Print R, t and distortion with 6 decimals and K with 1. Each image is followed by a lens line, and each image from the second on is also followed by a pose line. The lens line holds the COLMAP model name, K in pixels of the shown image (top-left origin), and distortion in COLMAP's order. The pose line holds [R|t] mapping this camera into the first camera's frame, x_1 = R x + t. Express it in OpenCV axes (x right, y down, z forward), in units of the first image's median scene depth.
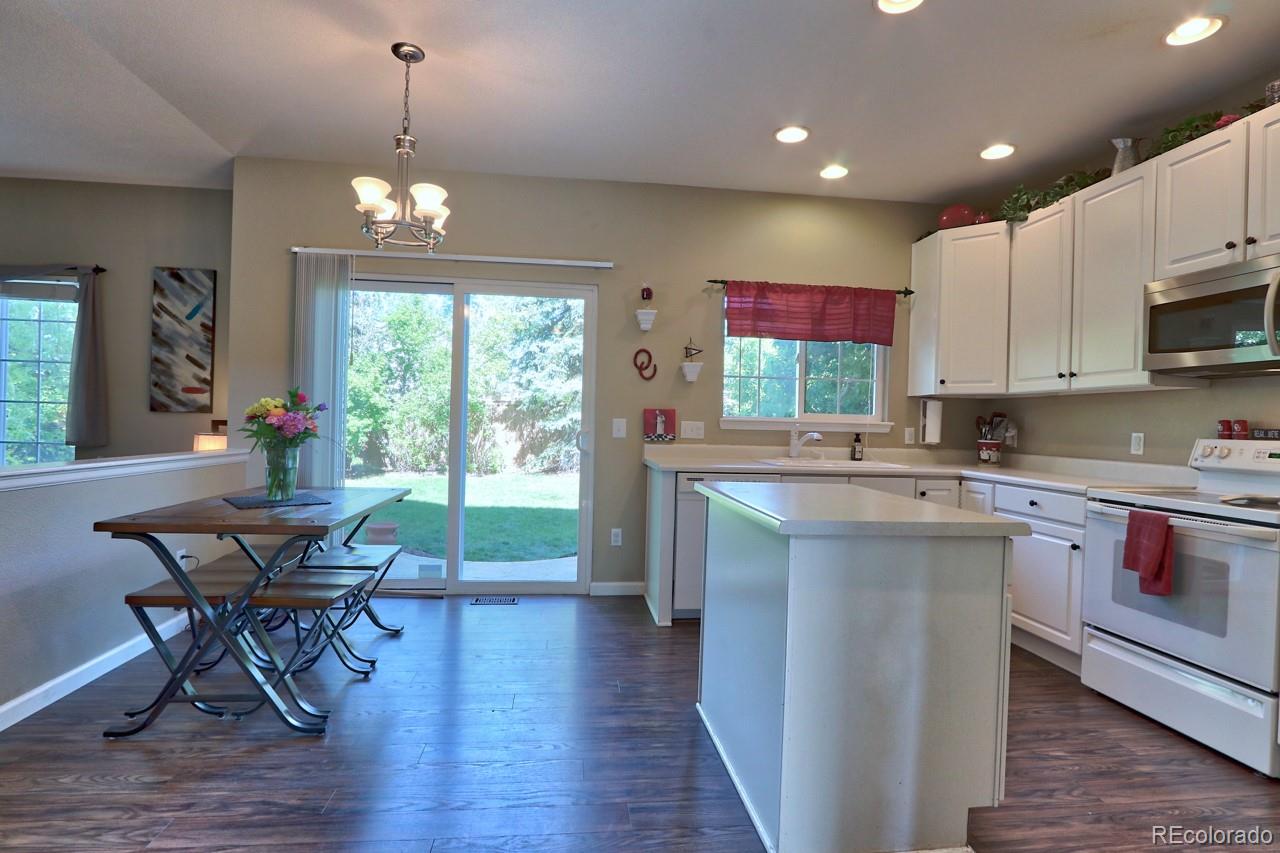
lens RADIAL K [[610.9, 0, 631.7], [0, 610.9, 427.4], [0, 0, 1]] dist [-0.016983, 0.000917]
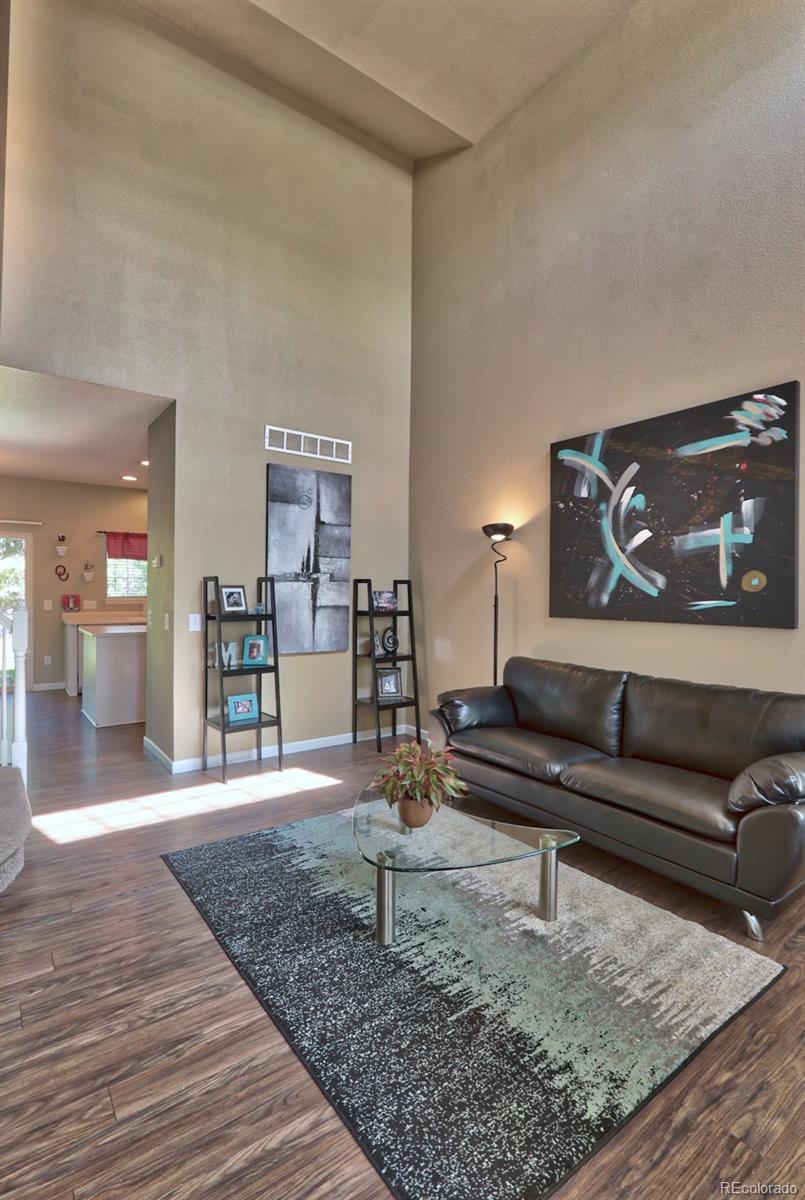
lens RADIAL K [[570.8, 0, 402.5], [0, 570.8, 600.0], [0, 0, 1]] dist [-0.016427, 0.000895]
pose [[0.867578, -0.025598, 0.496642, 0.063683], [0.014726, 0.999559, 0.025795, -0.045110], [-0.497083, -0.015066, 0.867572, -1.146043]]
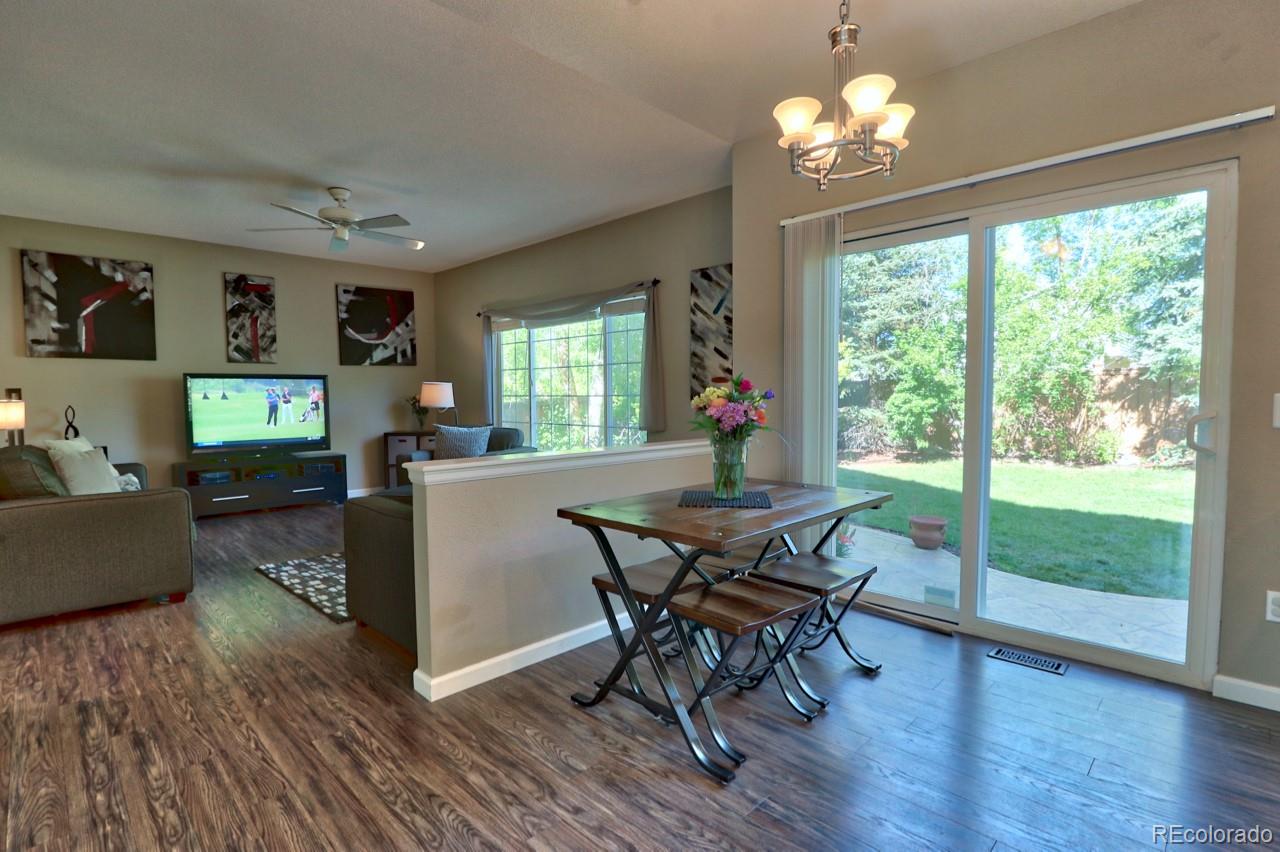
lens RADIAL K [[618.0, 0, 626.8], [0, 618.0, 432.4], [0, 0, 1]] dist [-0.019394, 0.000923]
pose [[0.616583, 0.015031, -0.787147, 0.039124], [0.019152, 0.999235, 0.034083, -0.009044], [0.787057, -0.036091, 0.615824, 0.201550]]
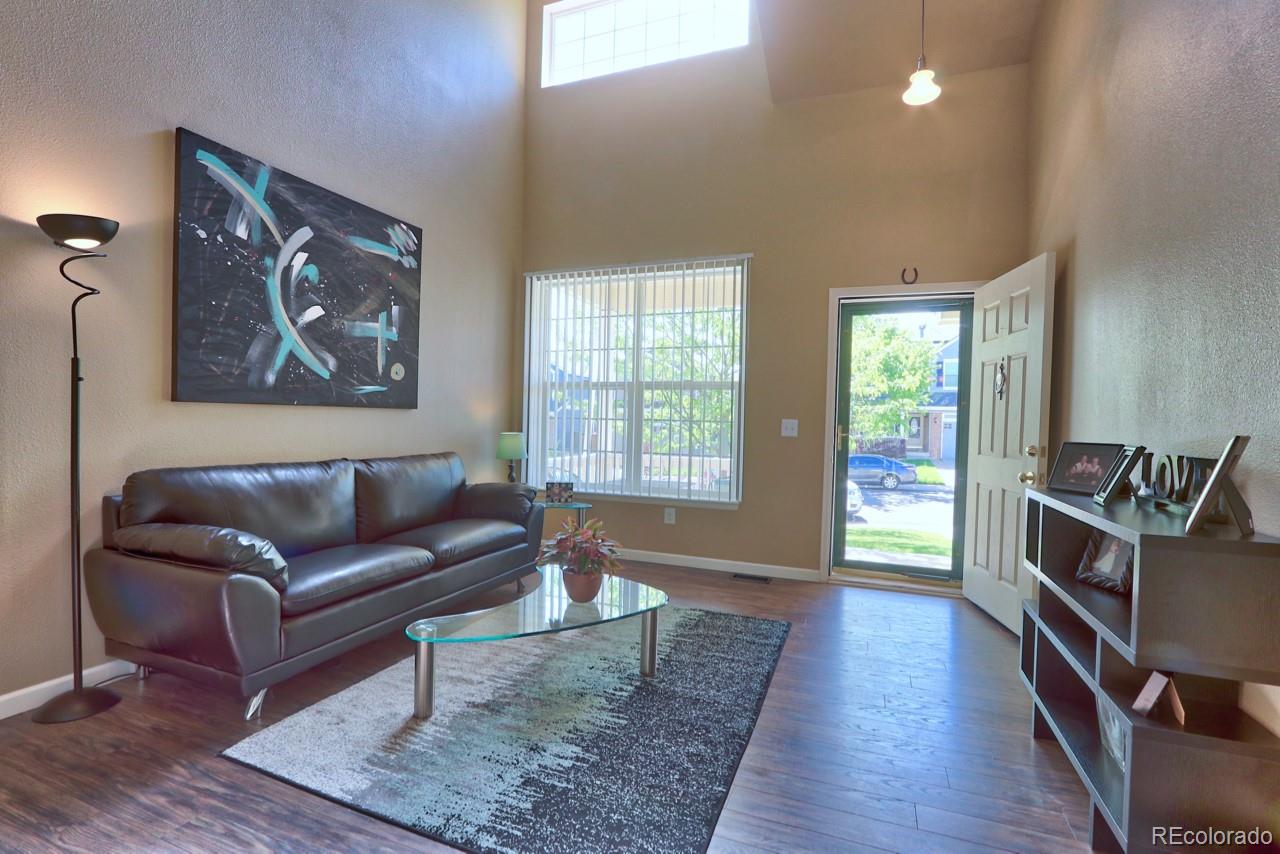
lens RADIAL K [[594.5, 0, 630.3], [0, 594.5, 429.9], [0, 0, 1]] dist [-0.022813, 0.003910]
pose [[-0.877819, -0.054725, 0.475856, 0.028165], [-0.045031, 0.998481, 0.031758, 0.002311], [-0.476871, 0.006450, -0.878950, -0.087429]]
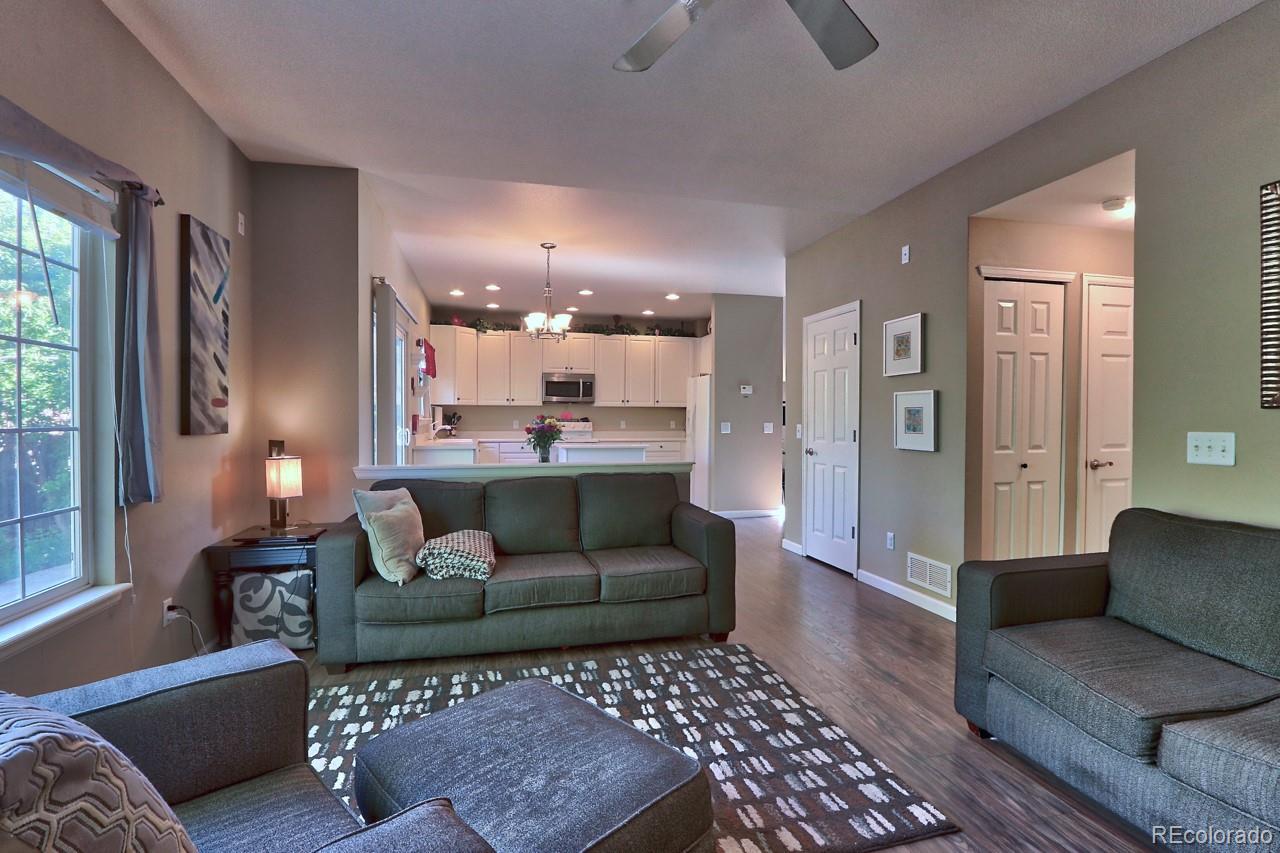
lens RADIAL K [[594.5, 0, 630.3], [0, 594.5, 429.4], [0, 0, 1]] dist [-0.022813, 0.003910]
pose [[-0.117351, -0.048736, 0.991894, -1.541940], [-0.000680, 0.998799, 0.048994, -0.067268], [-0.993090, 0.005075, -0.117243, 0.623119]]
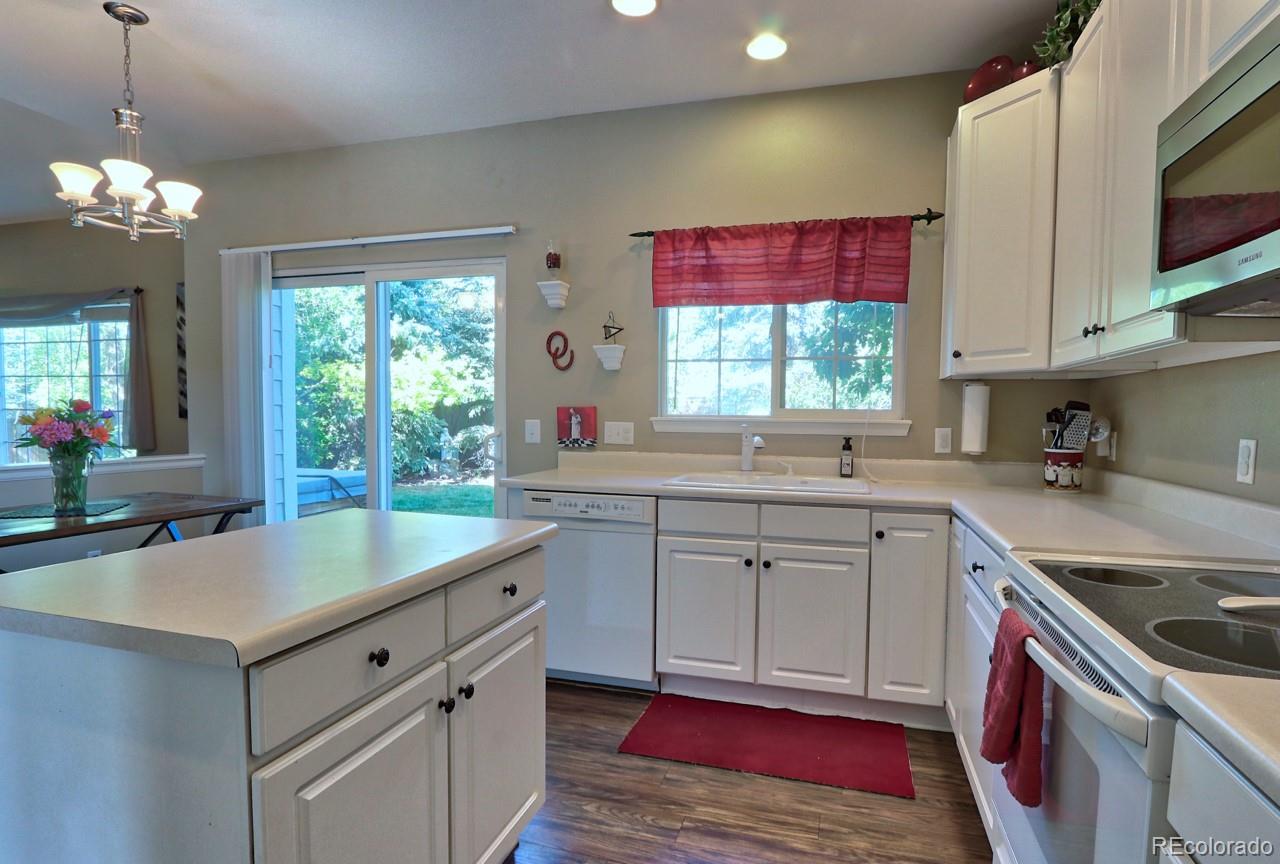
lens RADIAL K [[663.0, 0, 637.1], [0, 663.0, 454.5], [0, 0, 1]] dist [-0.020632, 0.003075]
pose [[0.925264, 0.007261, -0.379254, 0.439564], [0.008770, 0.999140, 0.040524, -0.002670], [0.379222, -0.040821, 0.924405, 0.237574]]
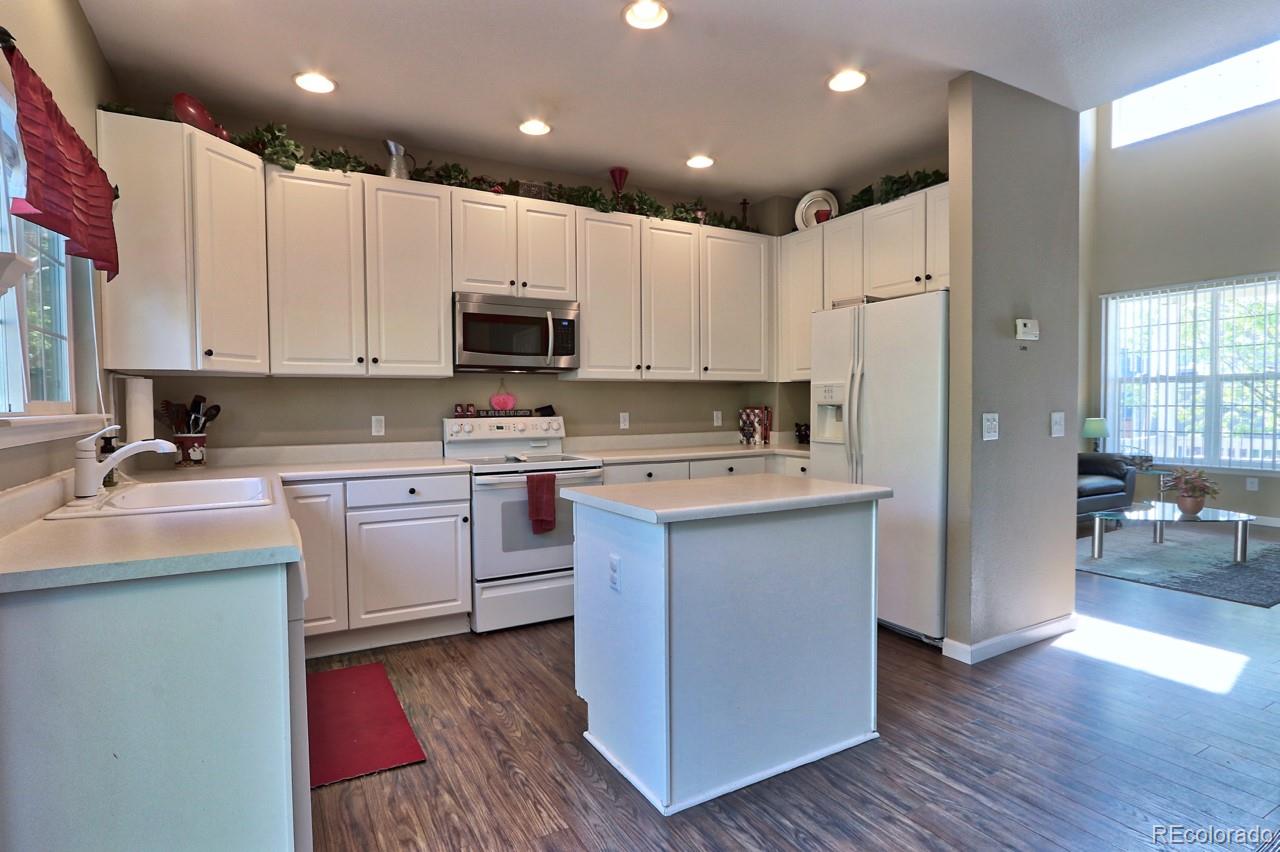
lens RADIAL K [[665.4, 0, 631.8], [0, 665.4, 428.9], [0, 0, 1]] dist [-0.018083, 0.000314]
pose [[-0.385083, -0.057265, 0.921104, -0.354546], [0.003923, 0.997962, 0.063684, -0.033252], [-0.922874, 0.028138, -0.384073, 0.812001]]
